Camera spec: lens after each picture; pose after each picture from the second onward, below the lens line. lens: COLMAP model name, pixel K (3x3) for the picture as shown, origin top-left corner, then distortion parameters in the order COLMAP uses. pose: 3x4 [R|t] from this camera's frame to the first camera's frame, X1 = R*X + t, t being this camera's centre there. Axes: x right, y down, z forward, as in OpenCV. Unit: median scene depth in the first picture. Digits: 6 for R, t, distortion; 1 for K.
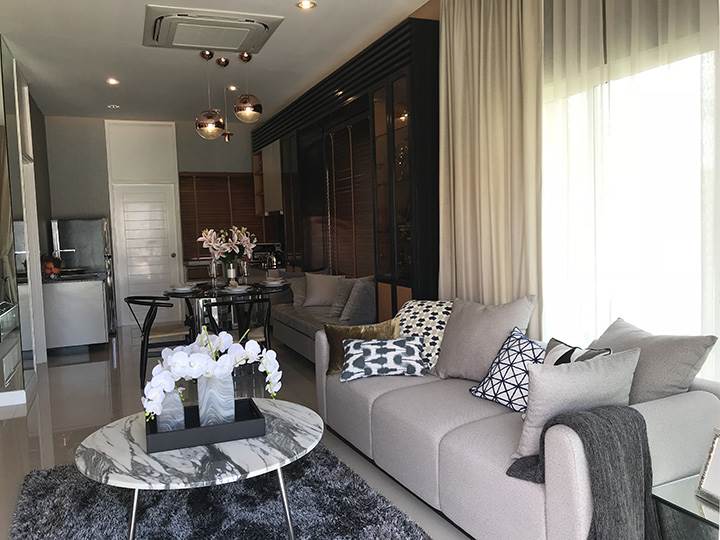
lens RADIAL K [[596.2, 0, 355.3], [0, 596.2, 268.9], [0, 0, 1]] dist [0.036231, -0.045926]
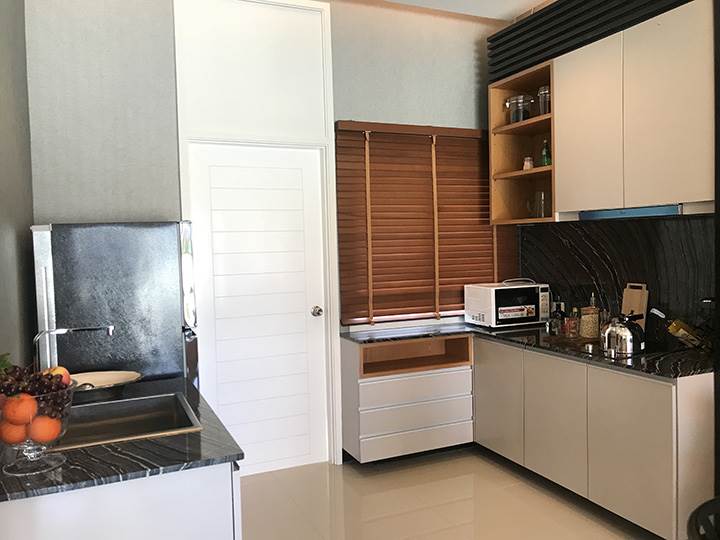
lens RADIAL K [[596.2, 0, 364.2], [0, 596.2, 270.3], [0, 0, 1]] dist [0.036231, -0.045926]
pose [[0.999348, 0.014339, 0.033124, -0.287642], [-0.013741, 0.999740, -0.018220, -0.045604], [-0.033376, 0.017753, 0.999285, 0.570229]]
